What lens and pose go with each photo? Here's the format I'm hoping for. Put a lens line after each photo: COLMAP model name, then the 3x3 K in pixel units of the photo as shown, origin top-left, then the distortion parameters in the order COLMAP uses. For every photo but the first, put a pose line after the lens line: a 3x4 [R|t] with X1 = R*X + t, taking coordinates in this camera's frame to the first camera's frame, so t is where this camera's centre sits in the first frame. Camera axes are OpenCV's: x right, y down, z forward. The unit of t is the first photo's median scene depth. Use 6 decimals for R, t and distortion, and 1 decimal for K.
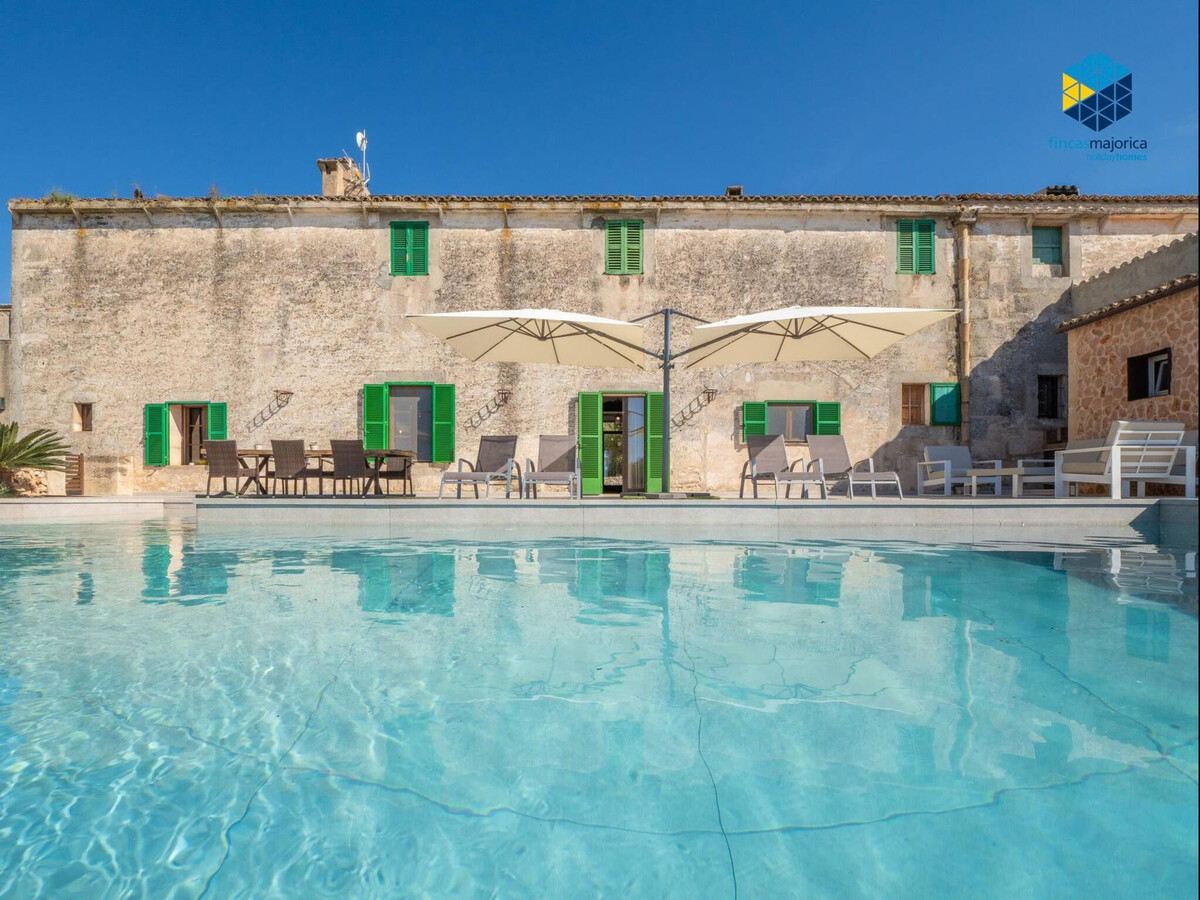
lens RADIAL K [[607.4, 0, 588.9], [0, 607.4, 500.9], [0, 0, 1]] dist [-0.006827, -0.006798]
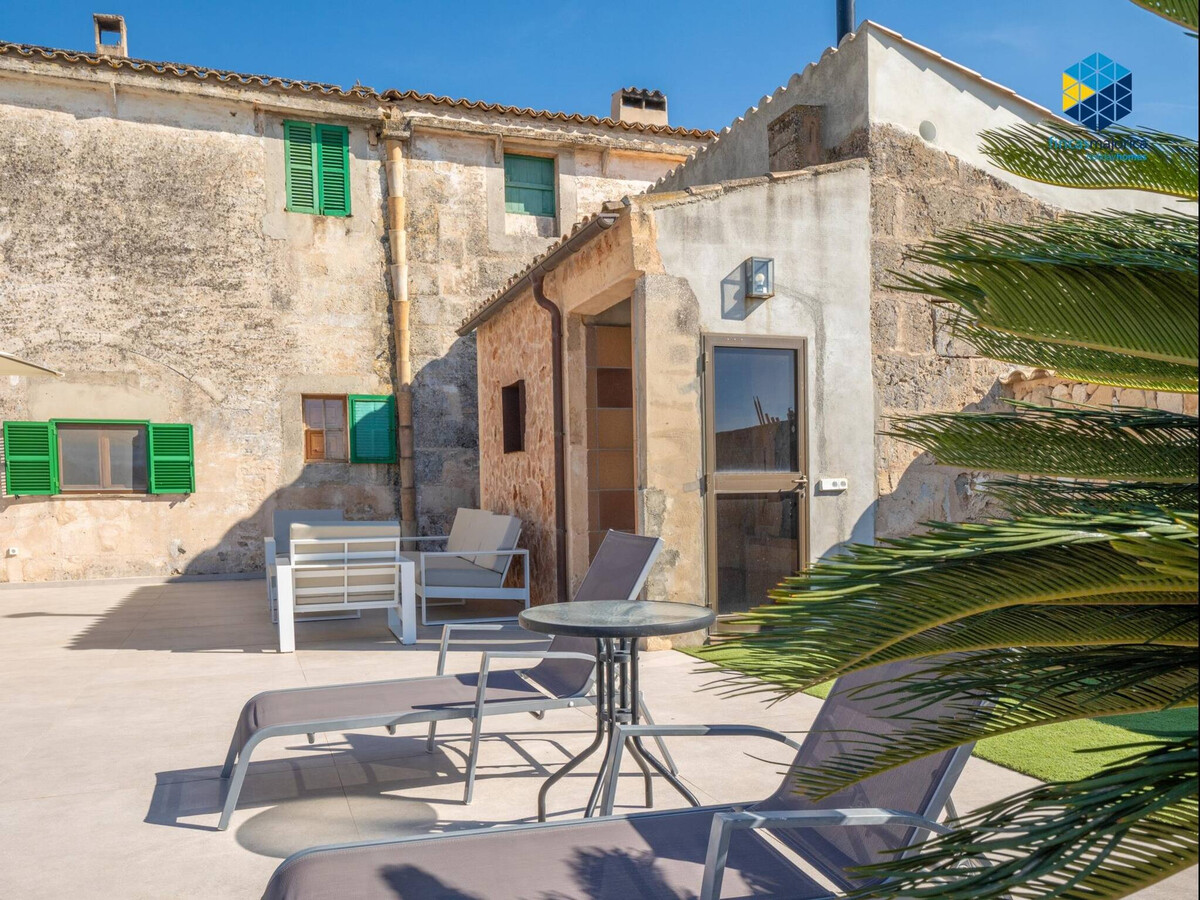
lens RADIAL K [[955.7, 0, 599.2], [0, 955.7, 542.0], [0, 0, 1]] dist [0.000489, -0.001785]
pose [[0.933041, -0.033639, 0.358195, 0.444004], [0.018463, 0.998784, 0.045705, -0.082888], [-0.359297, -0.036032, 0.932528, -0.012289]]
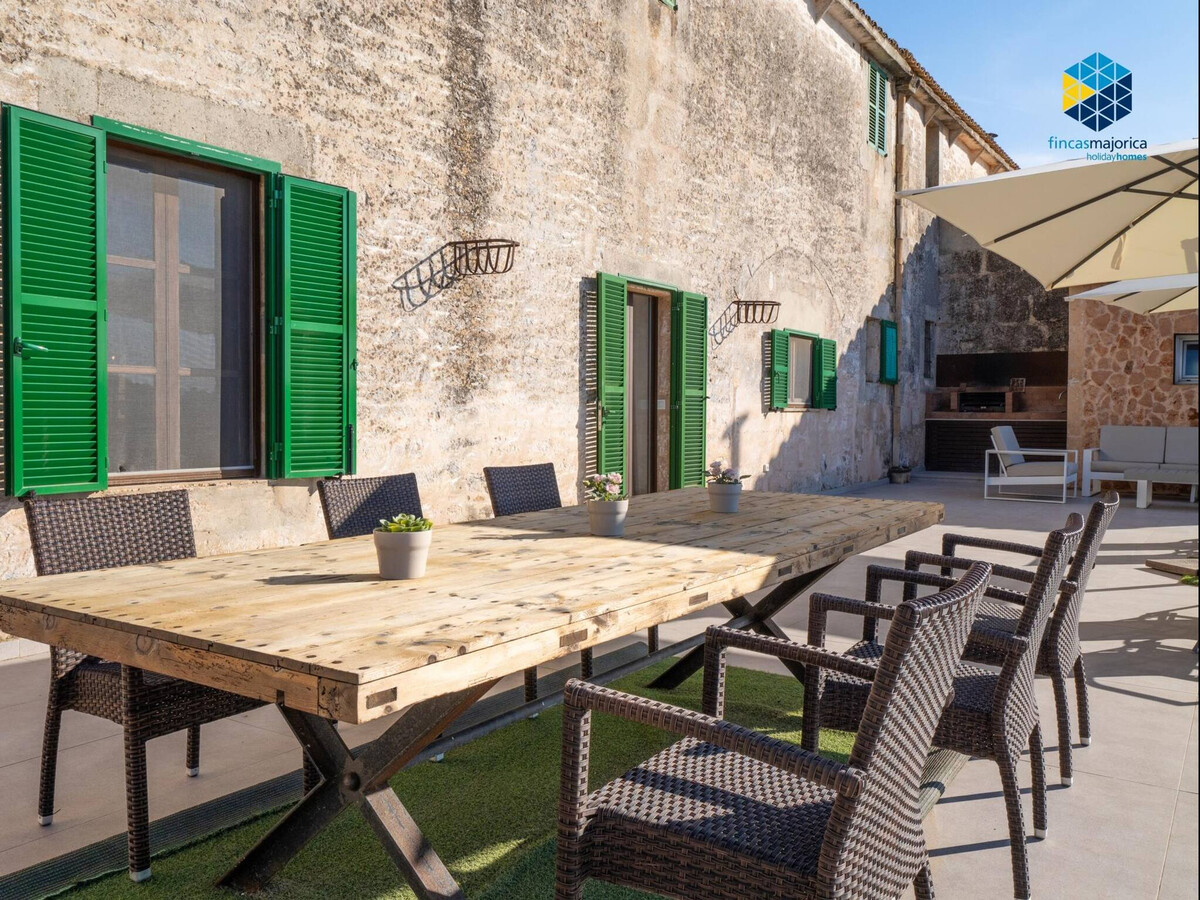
lens RADIAL K [[997.1, 0, 570.3], [0, 997.1, 451.3], [0, 0, 1]] dist [-0.002741, 0.007255]
pose [[0.549927, -0.033716, 0.834532, -0.550776], [0.002514, 0.999247, 0.038714, -0.091583], [-0.835209, -0.019192, 0.549598, 0.672375]]
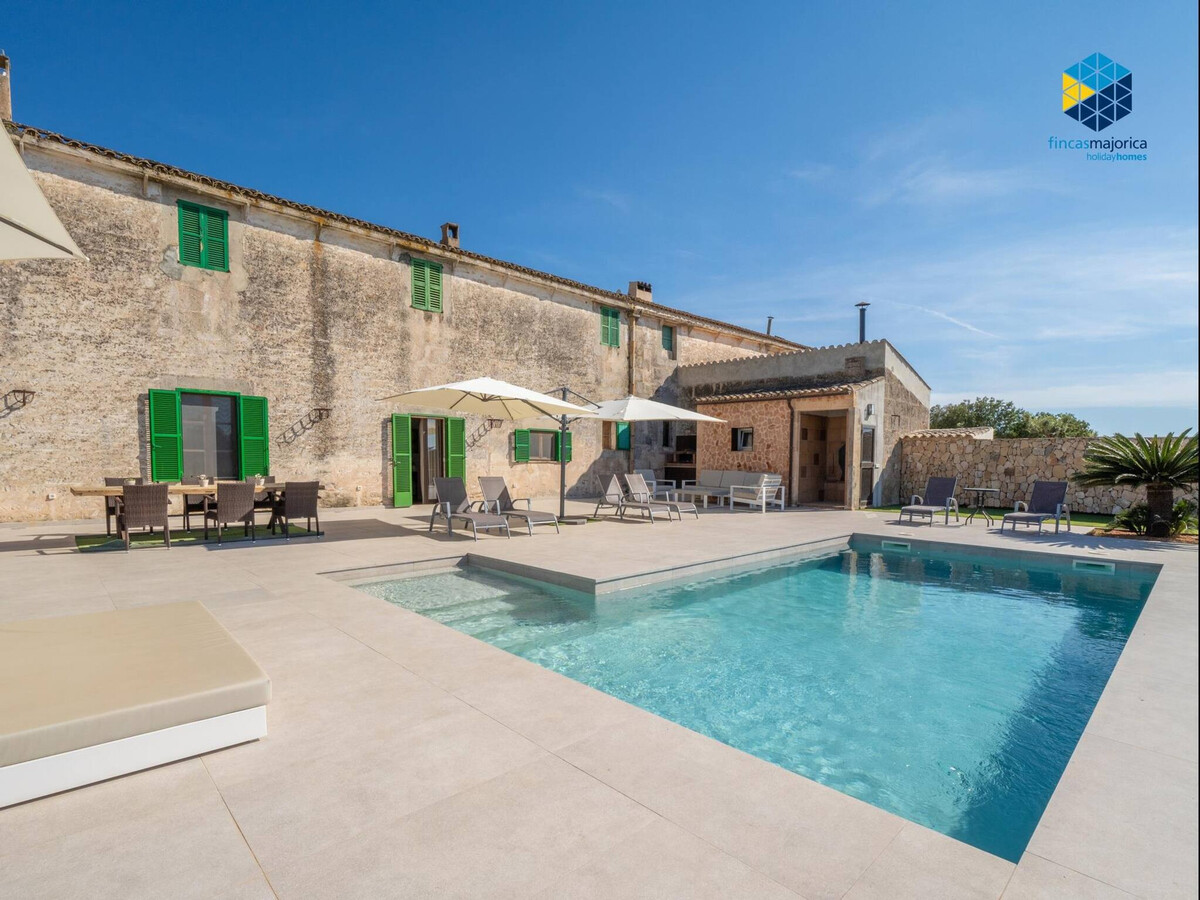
lens RADIAL K [[607.4, 0, 595.5], [0, 607.4, 503.8], [0, 0, 1]] dist [-0.006827, -0.006798]
pose [[0.711272, -0.045739, 0.701428, -0.530050], [-0.002590, 0.997703, 0.067686, -0.092451], [-0.702913, -0.049960, 0.709519, -0.038057]]
